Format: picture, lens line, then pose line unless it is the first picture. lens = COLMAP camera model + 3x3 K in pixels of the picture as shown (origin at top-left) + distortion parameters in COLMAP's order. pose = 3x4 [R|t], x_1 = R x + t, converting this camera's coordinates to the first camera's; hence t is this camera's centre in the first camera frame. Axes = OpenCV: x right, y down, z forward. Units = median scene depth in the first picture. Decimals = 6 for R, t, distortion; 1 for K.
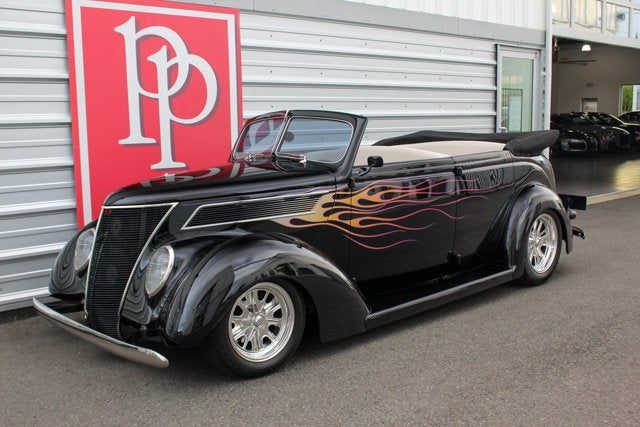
lens RADIAL K [[705.6, 0, 319.3], [0, 705.6, 212.4], [0, 0, 1]] dist [-0.075281, 0.020637]
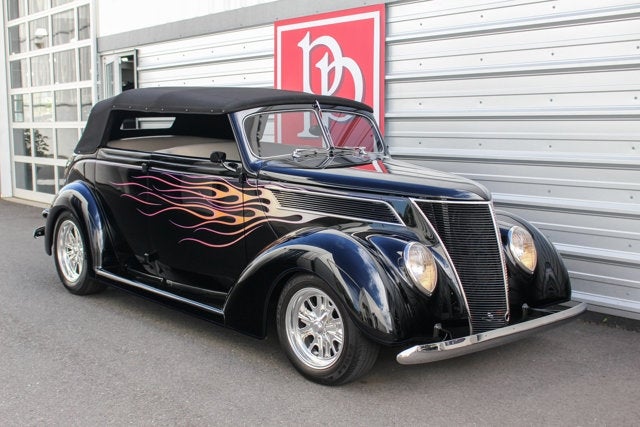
lens RADIAL K [[843.8, 0, 319.5], [0, 843.8, 212.0], [0, 0, 1]] dist [-0.018956, -0.028918]
pose [[-0.082886, 0.125701, -0.988600, 1.166720], [-0.123648, 0.983050, 0.135362, -0.167141], [0.988858, 0.133458, -0.065939, 1.112613]]
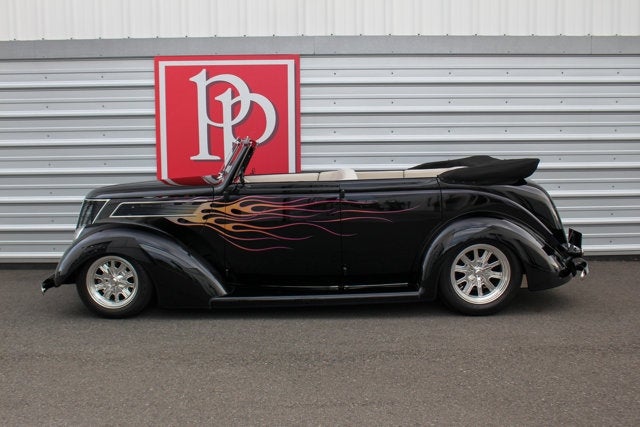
lens RADIAL K [[667.8, 0, 320.7], [0, 667.8, 215.0], [0, 0, 1]] dist [-0.084399, 0.019183]
pose [[0.744828, 0.086512, -0.661624, 0.784271], [-0.092116, 0.995397, 0.026454, -0.043616], [0.660867, 0.041243, 0.749369, 0.160647]]
